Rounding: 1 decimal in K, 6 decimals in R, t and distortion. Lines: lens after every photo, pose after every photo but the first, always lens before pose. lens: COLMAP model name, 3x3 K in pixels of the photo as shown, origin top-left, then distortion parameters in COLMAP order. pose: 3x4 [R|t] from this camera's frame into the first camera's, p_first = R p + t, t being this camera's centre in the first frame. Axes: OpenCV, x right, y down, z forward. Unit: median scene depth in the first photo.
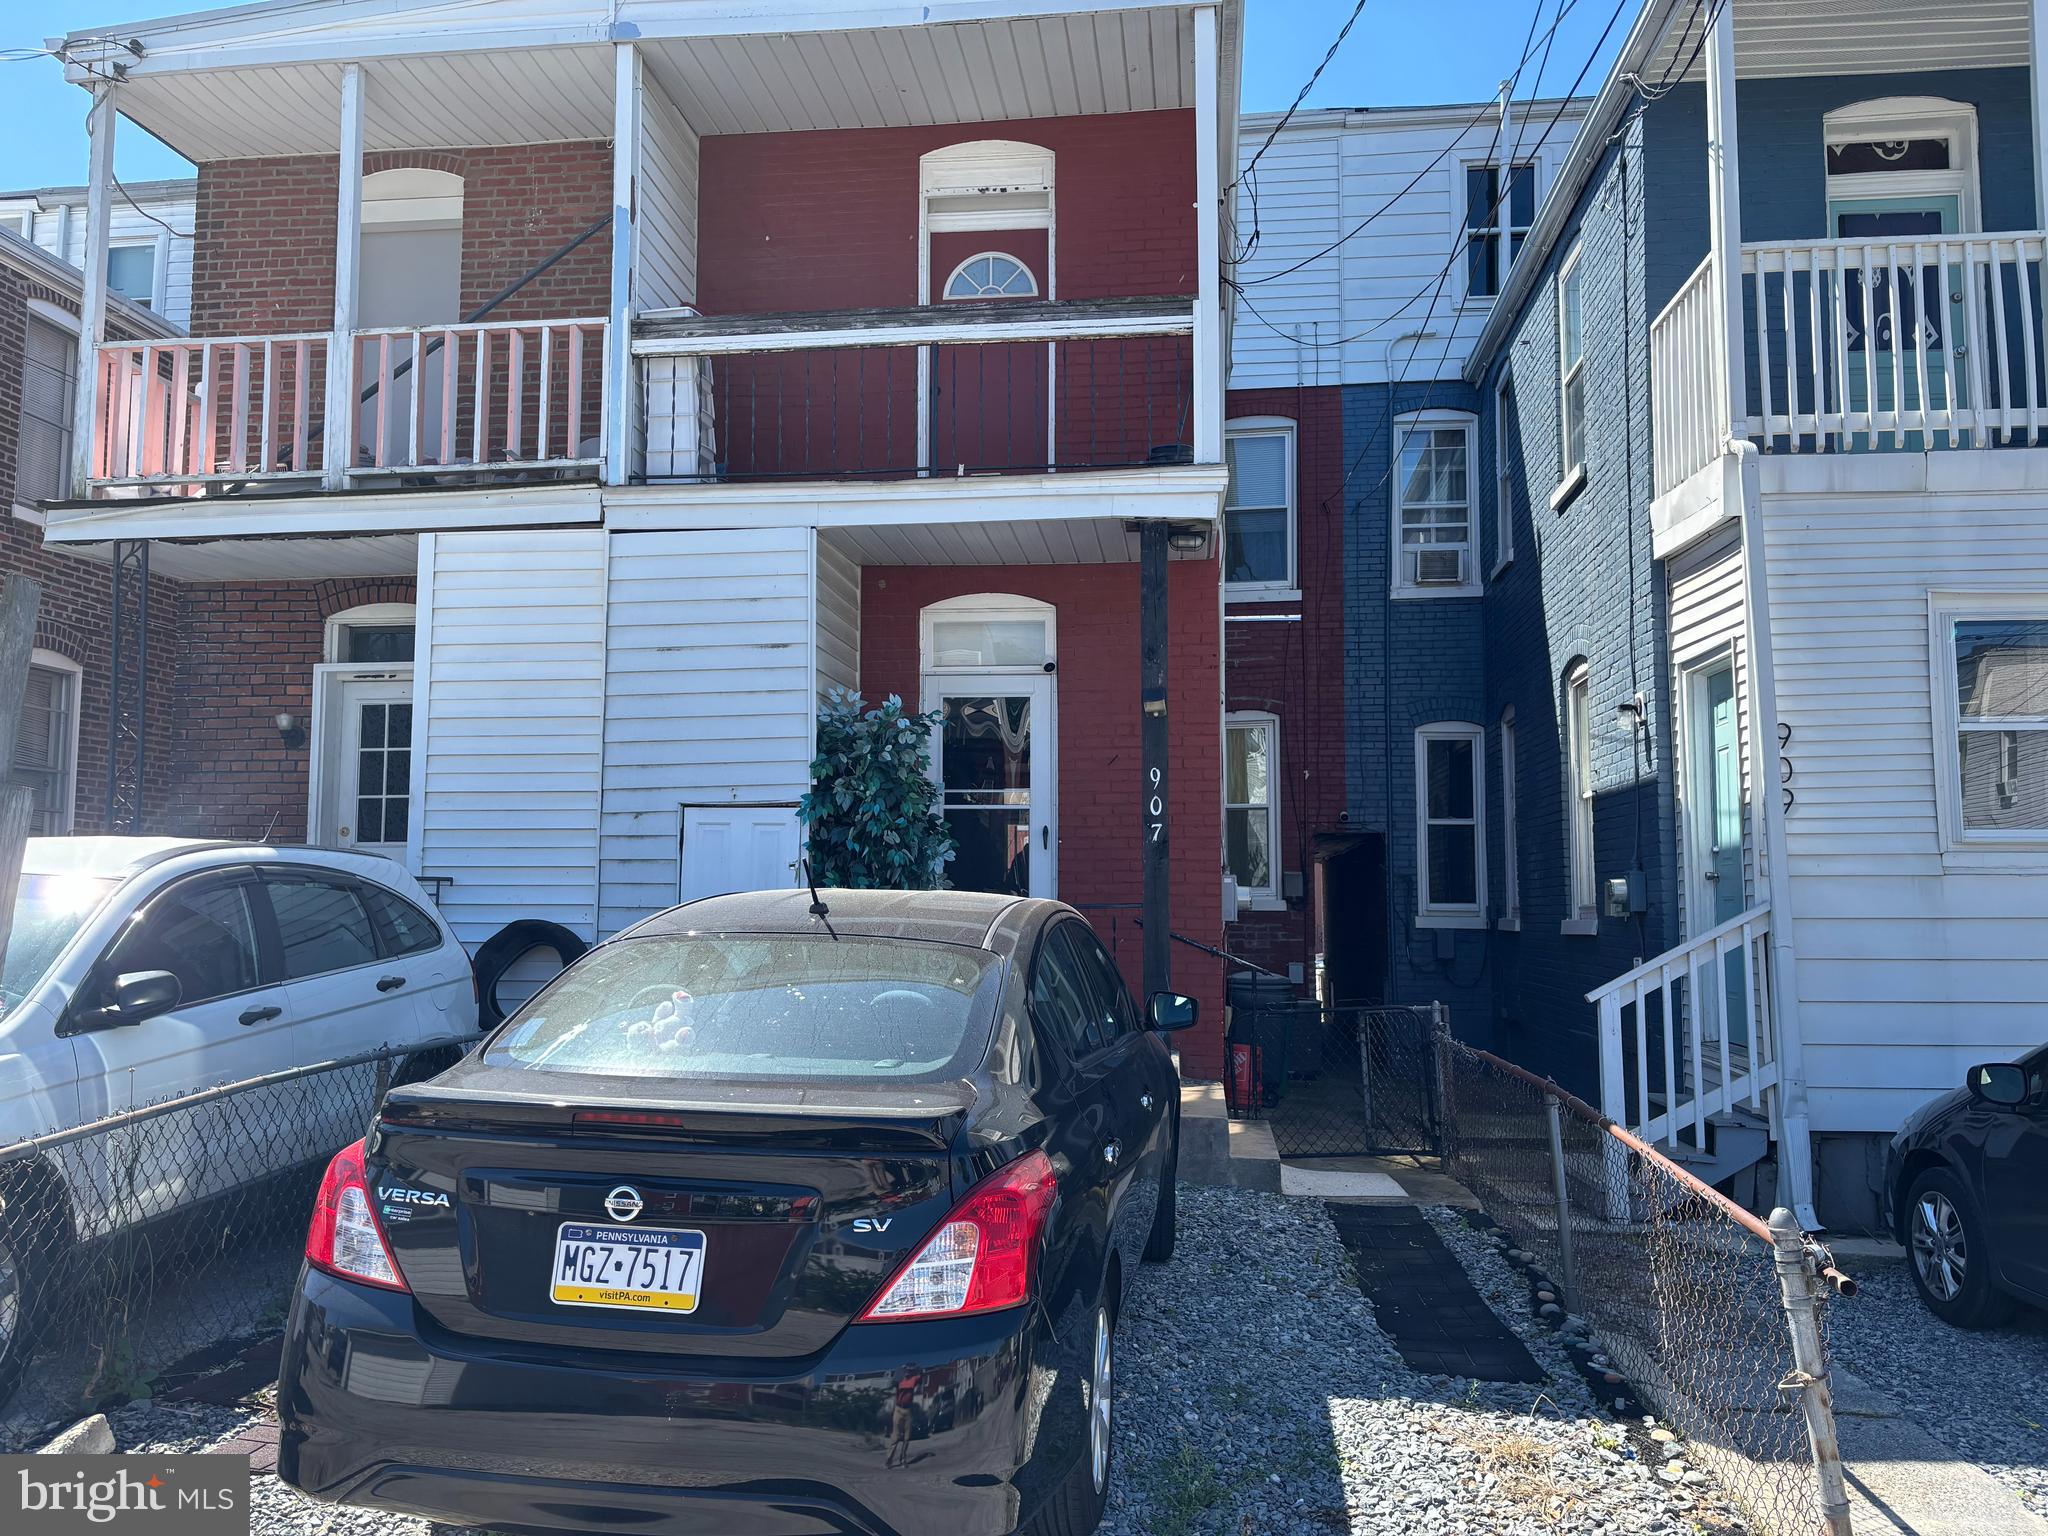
lens RADIAL K [[1576.3, 0, 1018.7], [0, 1576.3, 764.3], [0, 0, 1]] dist [0.002318, -0.019298]
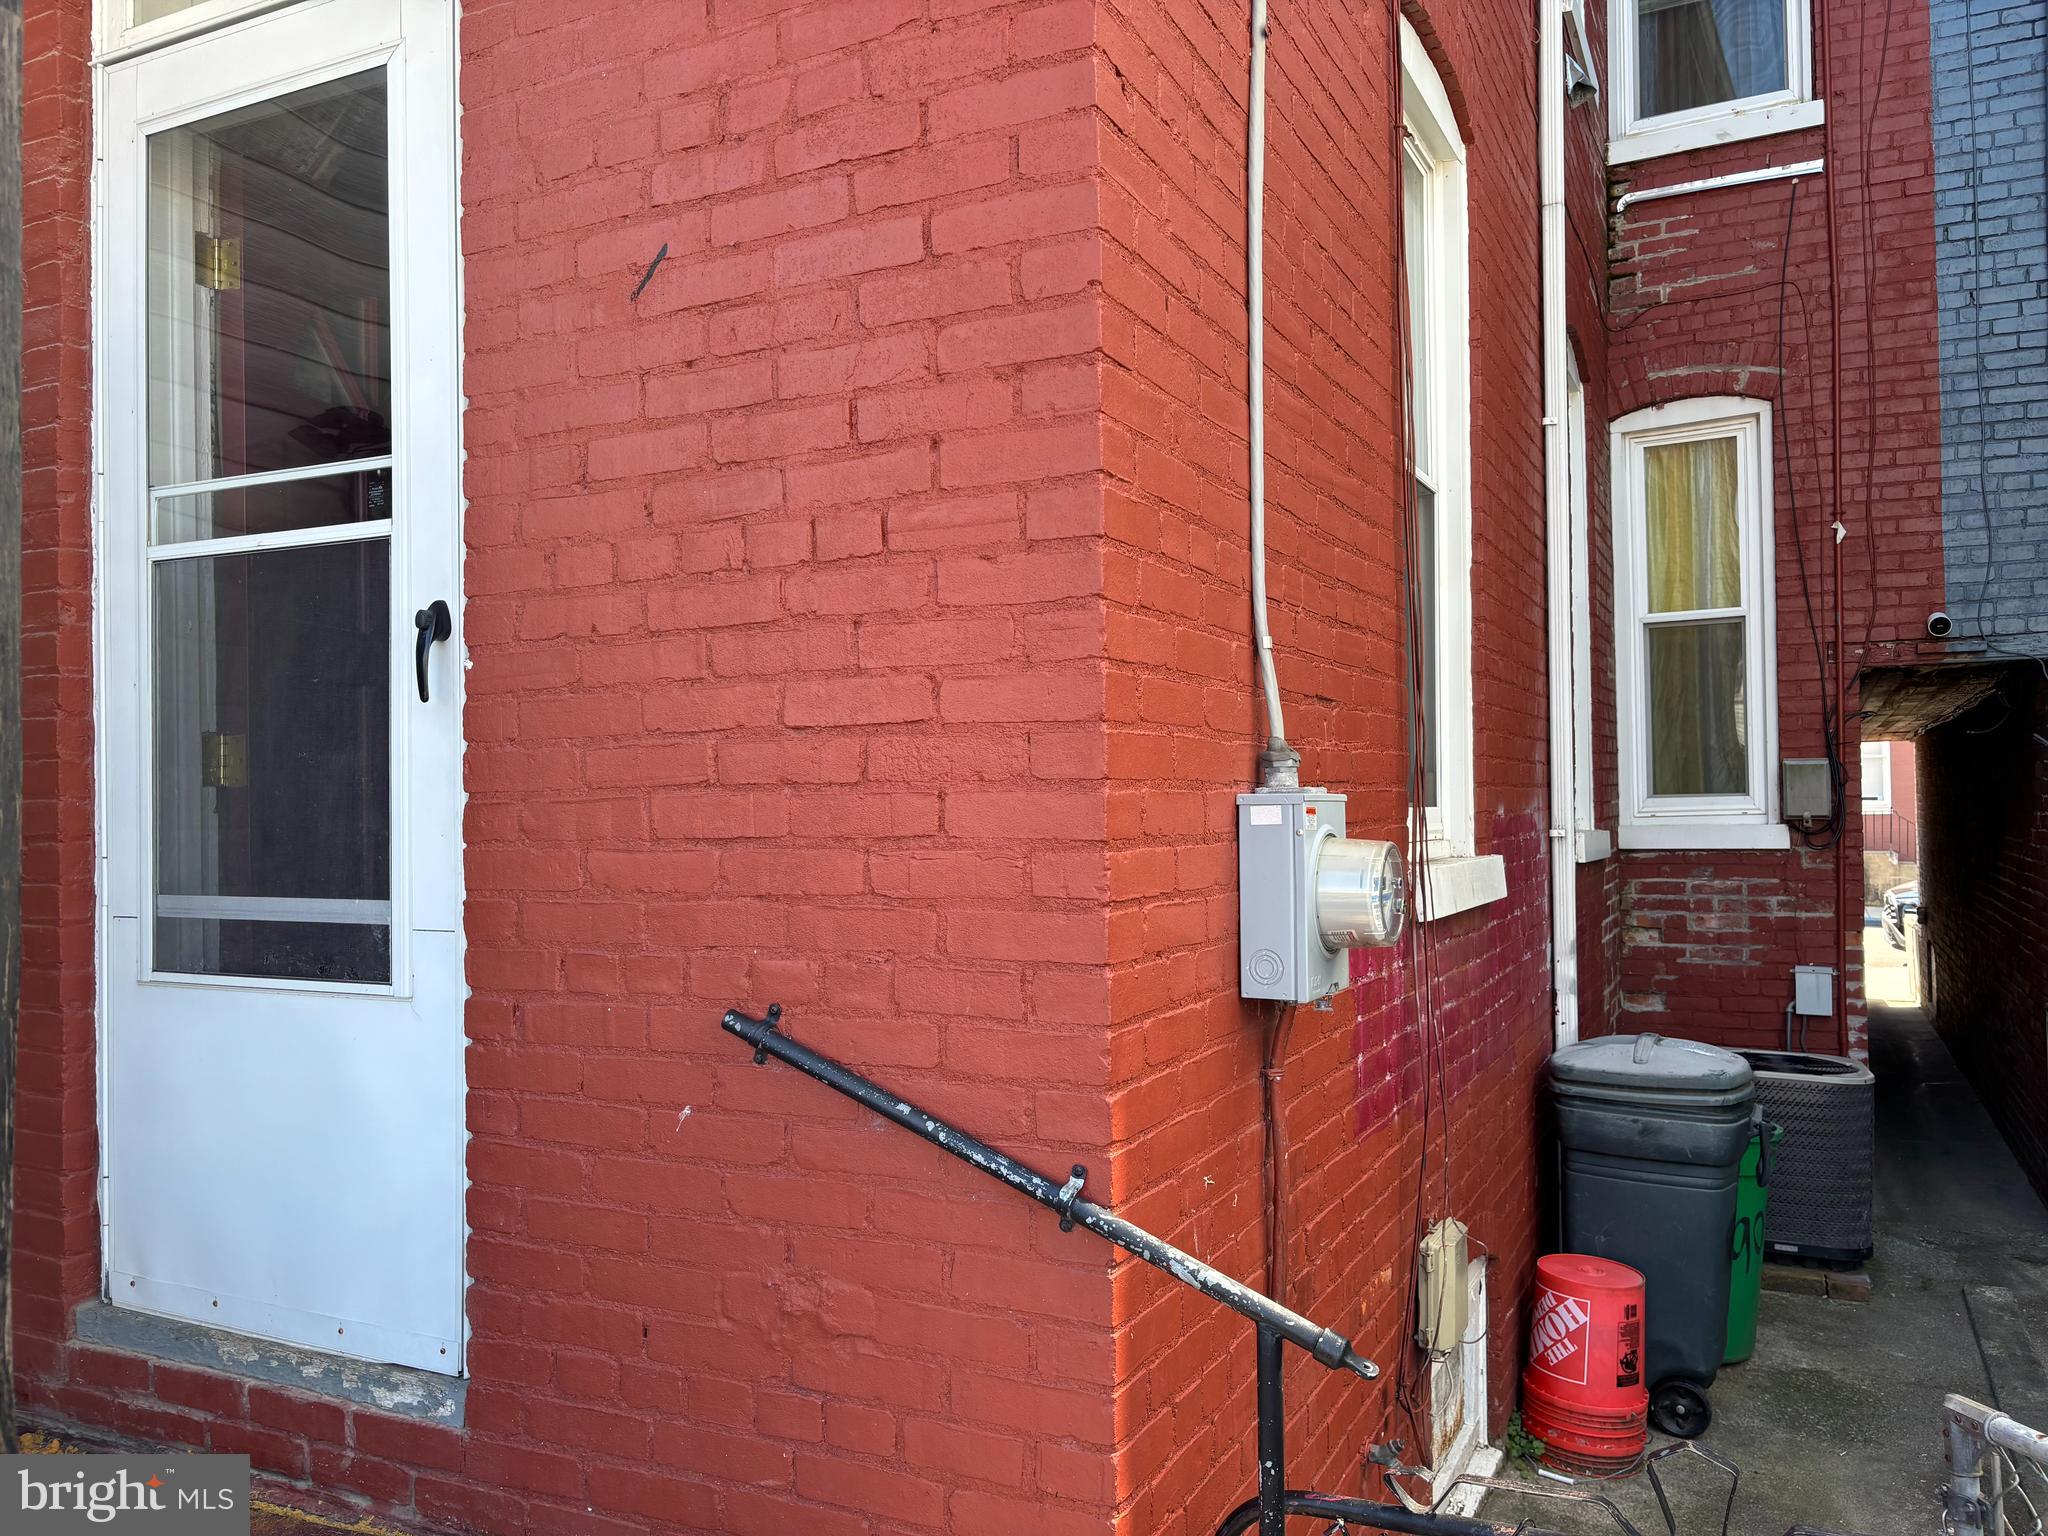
lens RADIAL K [[1576.3, 0, 1028.3], [0, 1576.3, 778.4], [0, 0, 1]] dist [0.002318, -0.019298]
pose [[0.943362, -0.020124, -0.331154, 0.114435], [0.044764, 0.996752, 0.066949, 0.034758], [0.328731, -0.077981, 0.941199, 0.517530]]
